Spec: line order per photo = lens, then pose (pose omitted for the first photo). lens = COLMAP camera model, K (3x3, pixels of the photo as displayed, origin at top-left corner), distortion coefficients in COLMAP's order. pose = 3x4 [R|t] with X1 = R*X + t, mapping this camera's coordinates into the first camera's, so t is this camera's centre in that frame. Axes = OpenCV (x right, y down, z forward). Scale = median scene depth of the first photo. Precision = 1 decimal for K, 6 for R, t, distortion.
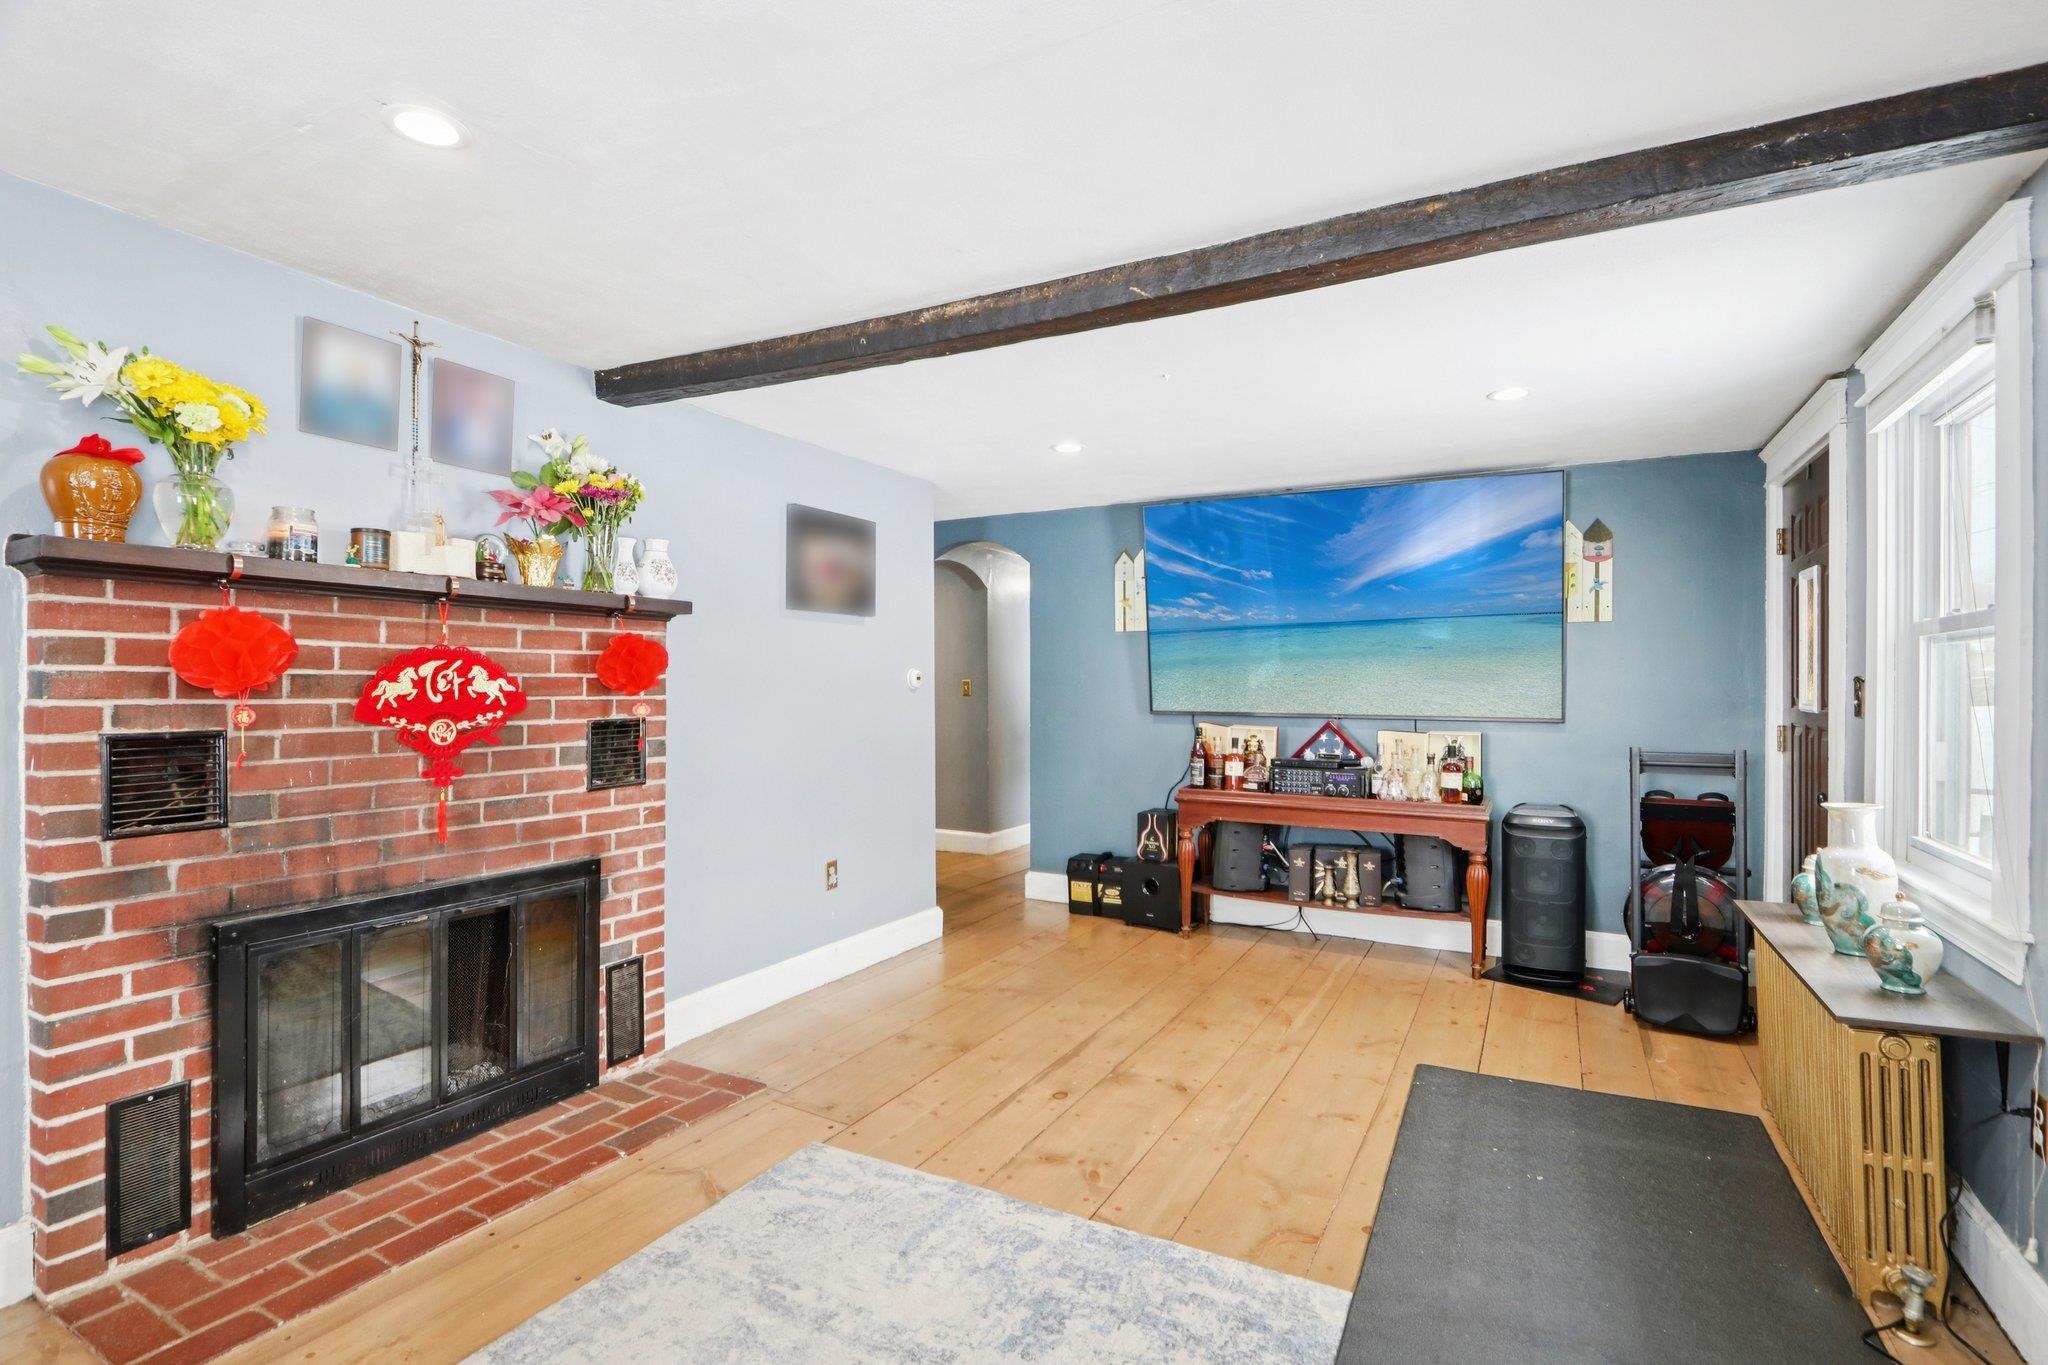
lens RADIAL K [[974.0, 0, 1010.6], [0, 974.0, 678.8], [0, 0, 1]] dist [-0.019068, 0.003062]
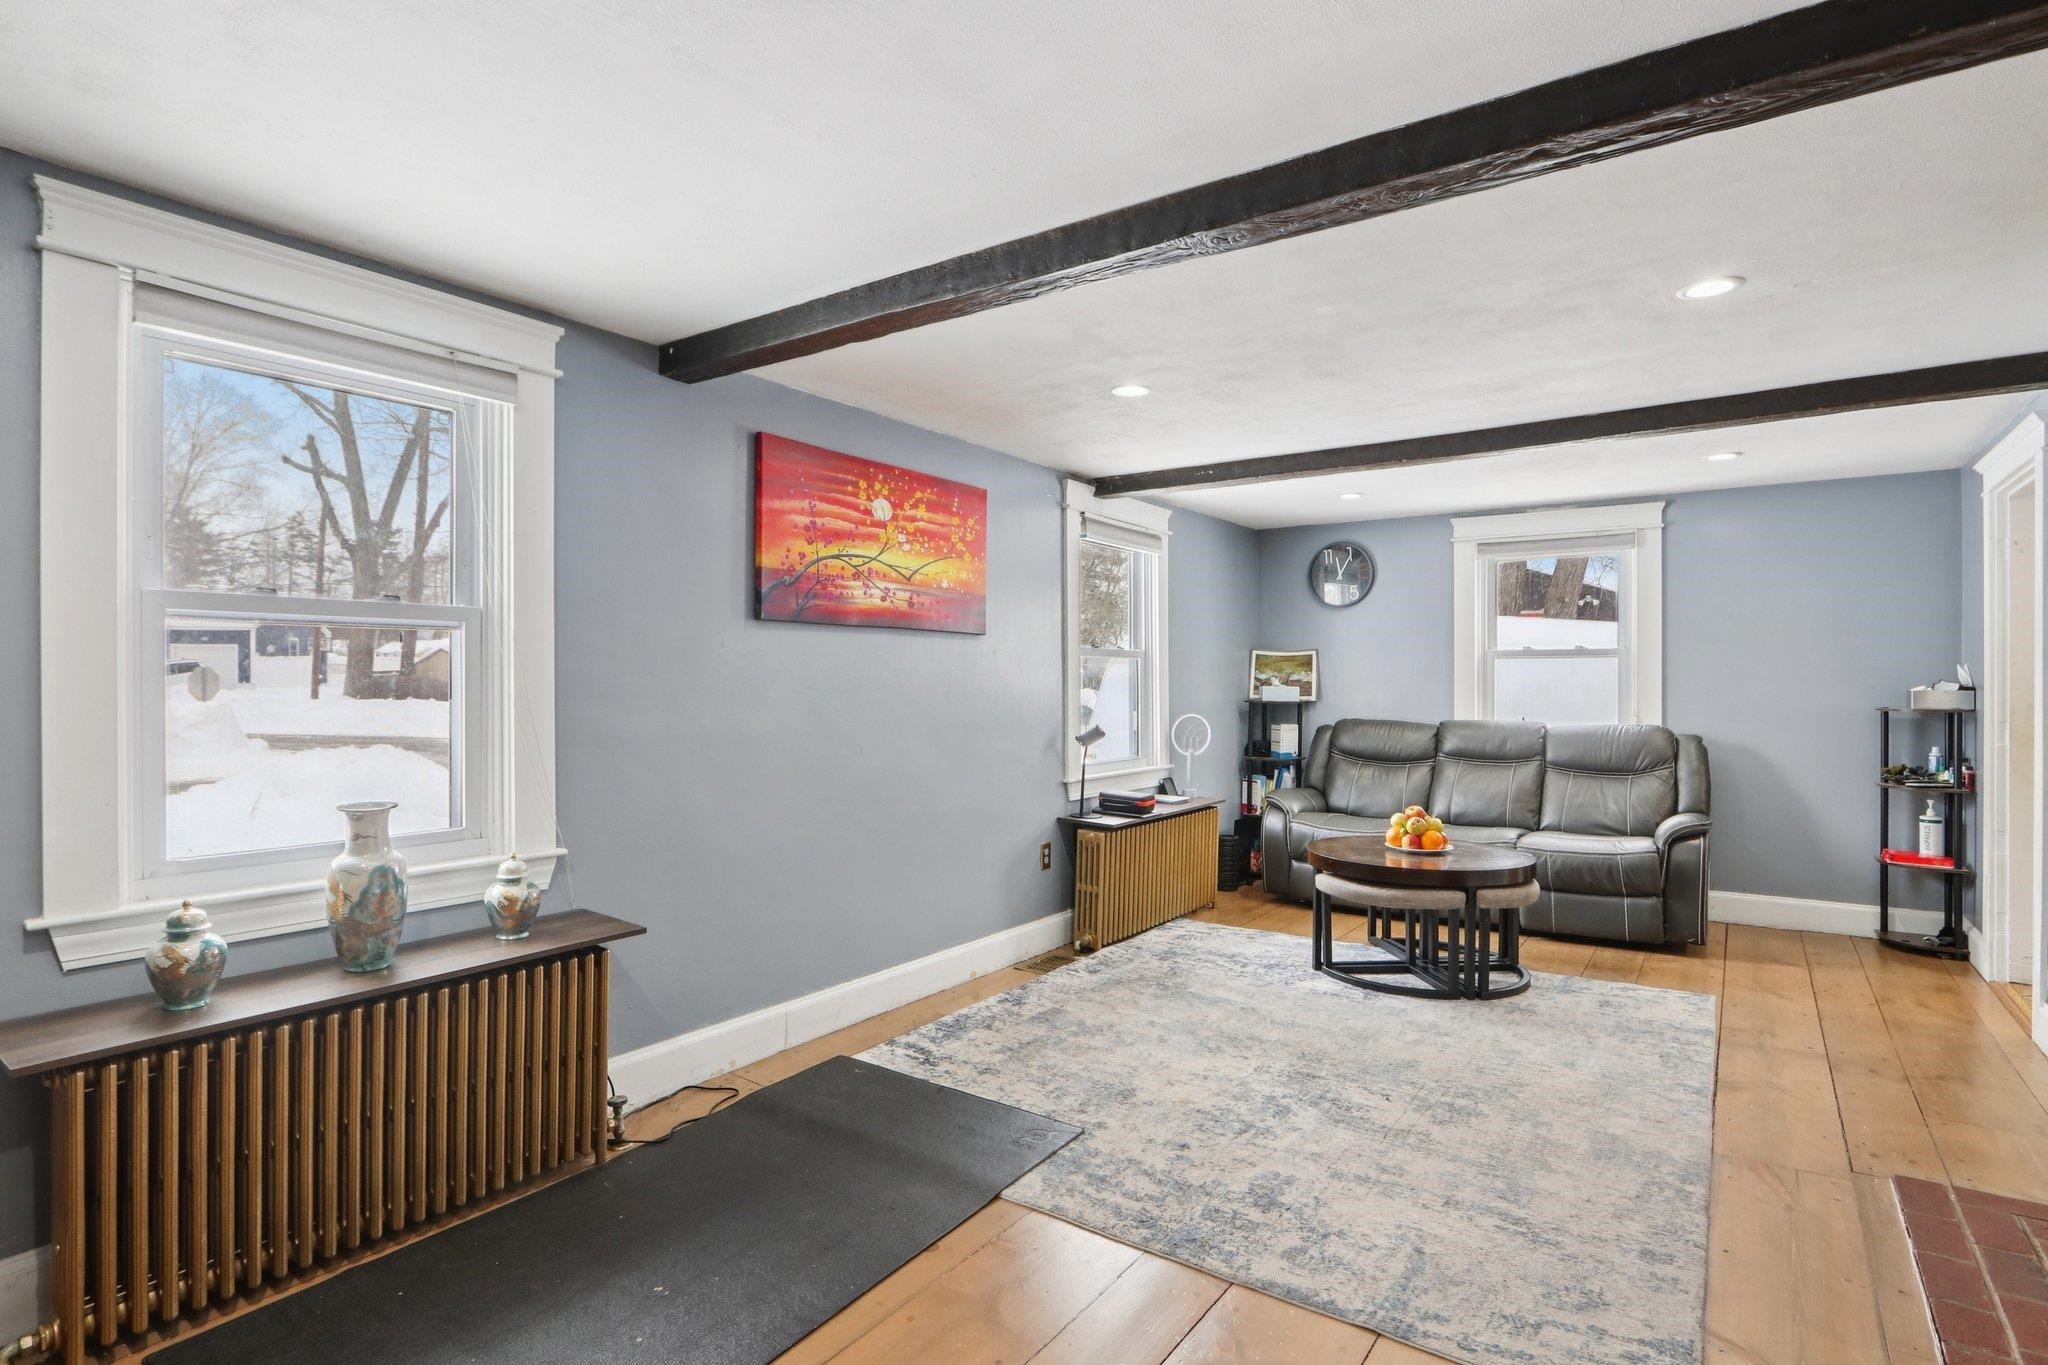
lens RADIAL K [[1012.1, 0, 1016.8], [0, 1012.1, 680.3], [0, 0, 1]] dist [-0.018104, 0.002383]
pose [[-0.993507, -0.008197, 0.113472, 0.156400], [-0.008764, 0.999951, -0.004496, 0.013407], [-0.113429, -0.005461, -0.993531, 1.720468]]
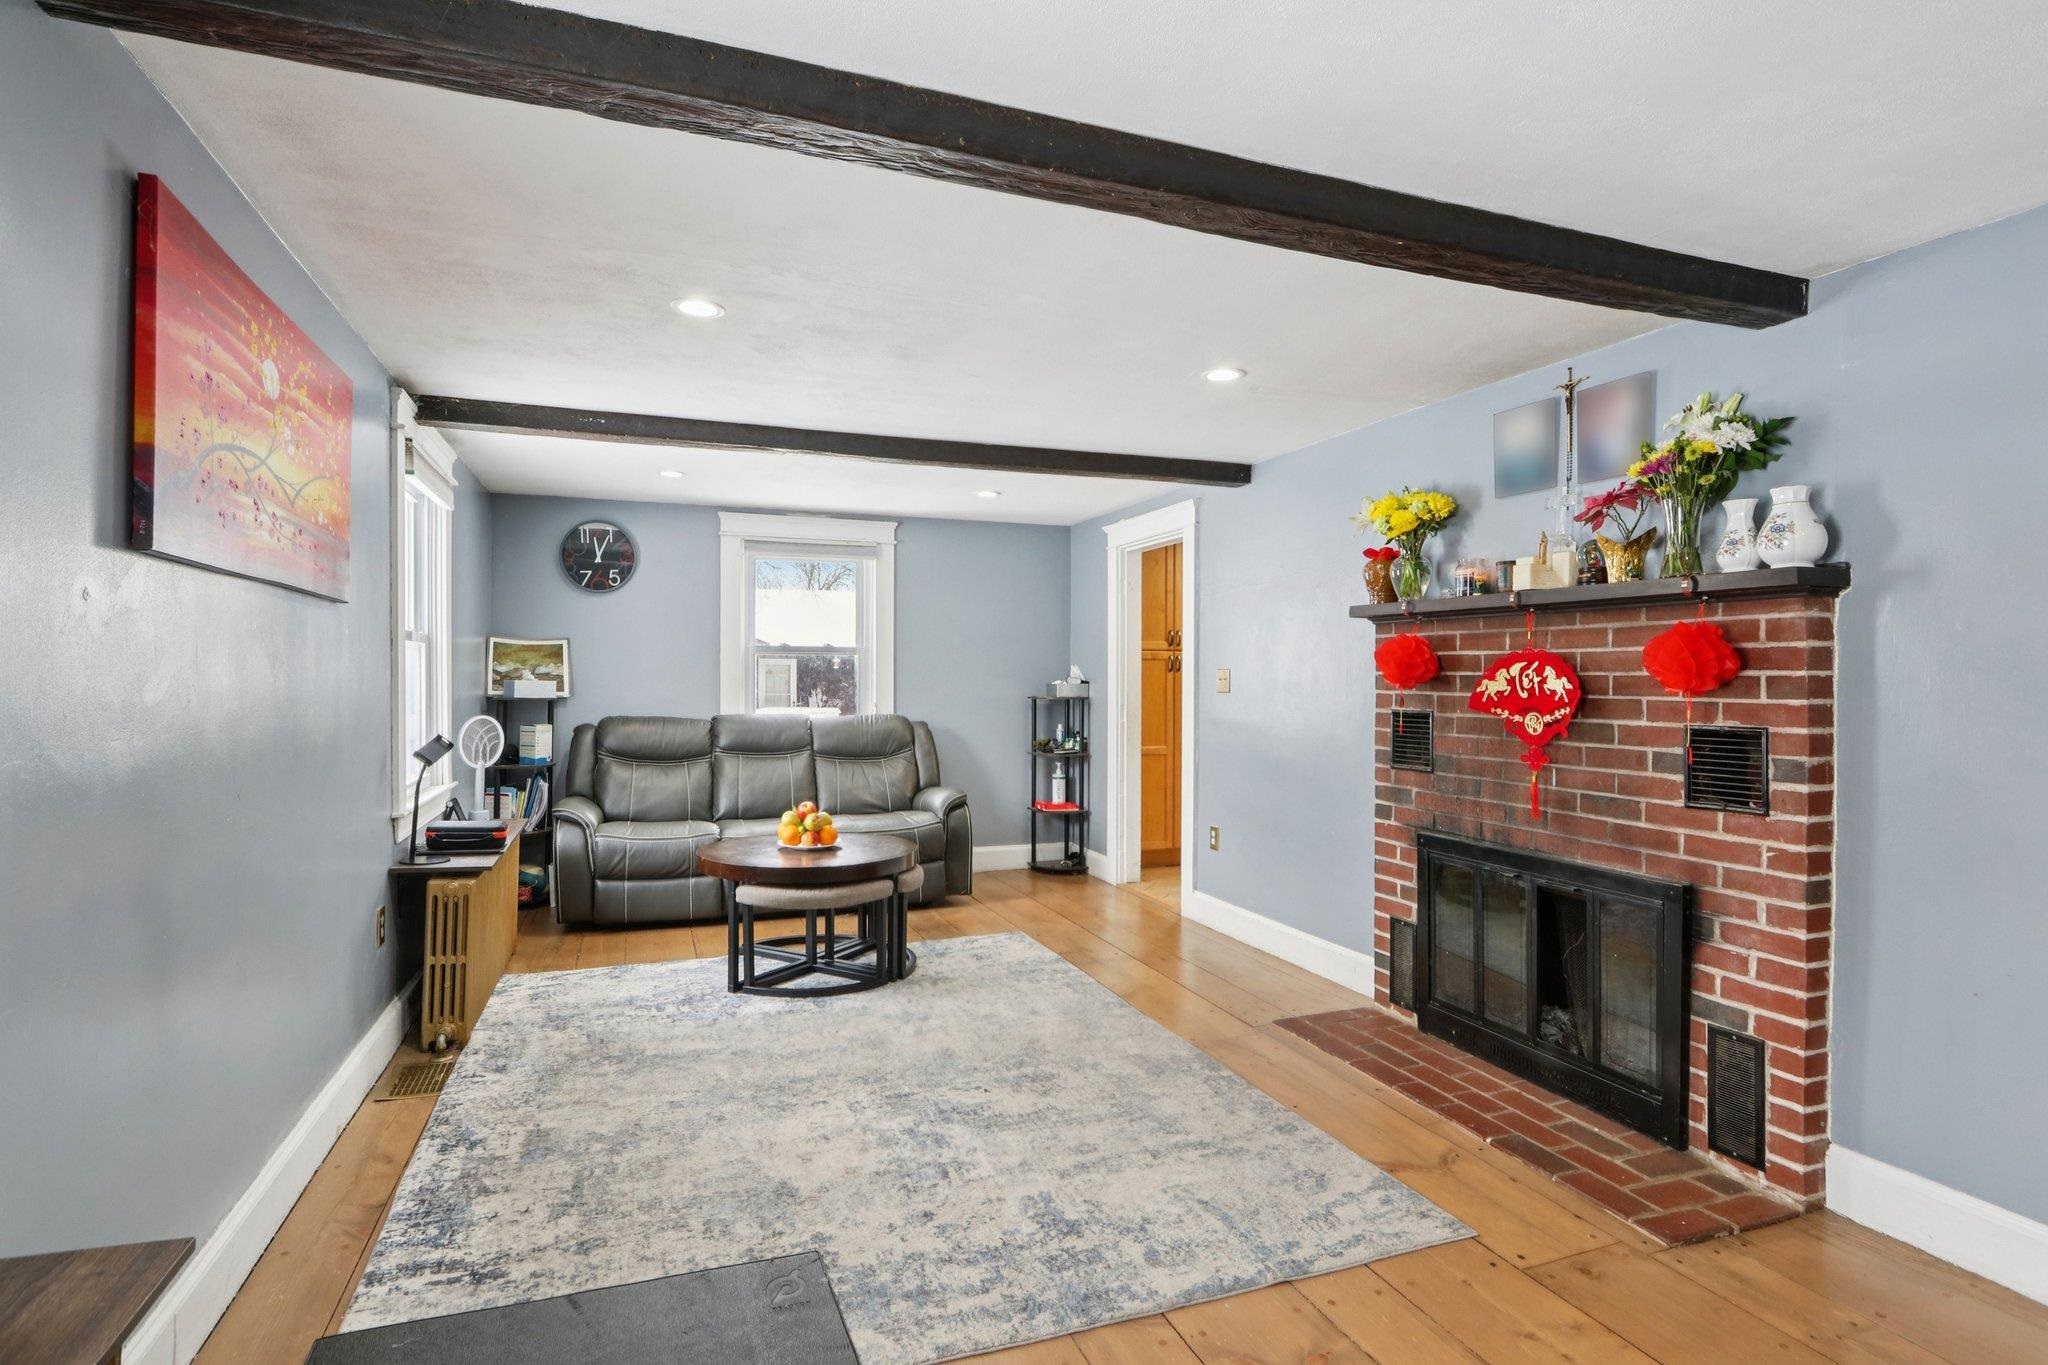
lens RADIAL K [[1012.1, 0, 1001.5], [0, 1012.1, 676.2], [0, 0, 1]] dist [-0.018104, 0.002383]
pose [[-0.661474, -0.012269, -0.749867, 0.739910], [-0.008022, 0.999925, -0.009284, 0.014166], [0.749925, -0.000126, -0.661523, 1.307411]]
